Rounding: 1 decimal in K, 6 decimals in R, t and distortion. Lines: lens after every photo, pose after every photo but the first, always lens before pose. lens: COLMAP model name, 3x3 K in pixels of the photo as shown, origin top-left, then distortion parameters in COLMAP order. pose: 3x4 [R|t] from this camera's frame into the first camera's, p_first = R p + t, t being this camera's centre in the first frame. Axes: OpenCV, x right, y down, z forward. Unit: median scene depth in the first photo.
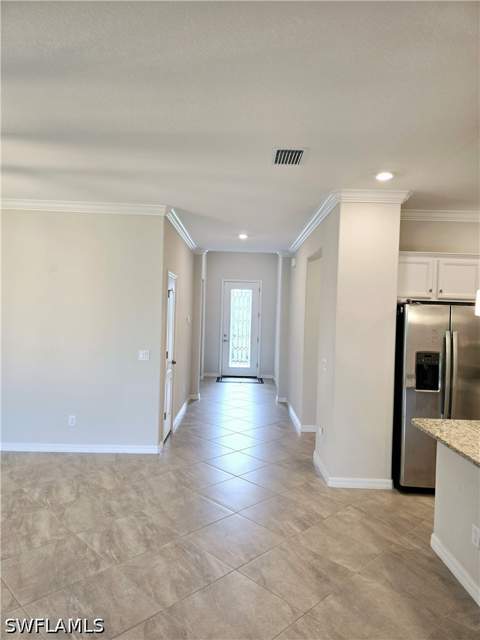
lens RADIAL K [[423.7, 0, 240.0], [0, 423.7, 320.0], [0, 0, 1]] dist [0.034625, -0.039705]
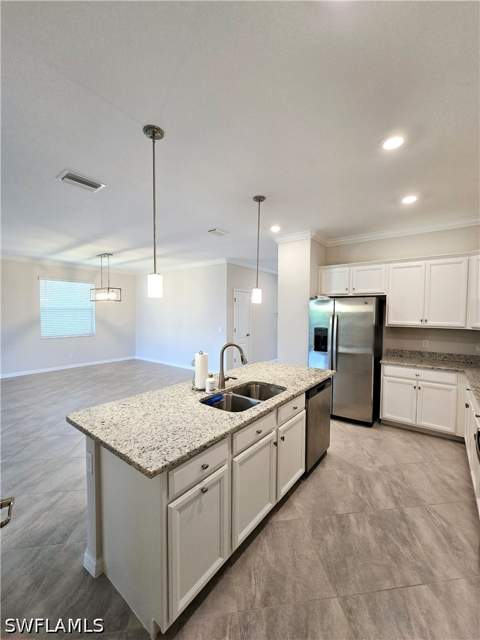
lens RADIAL K [[262.2, 0, 240.0], [0, 262.2, 320.0], [0, 0, 1]] dist [0.000168, -0.000024]
pose [[0.797696, -0.001400, -0.603059, 0.778269], [0.005988, 0.999966, 0.005599, 0.037484], [0.603031, -0.008078, 0.797677, 0.026727]]
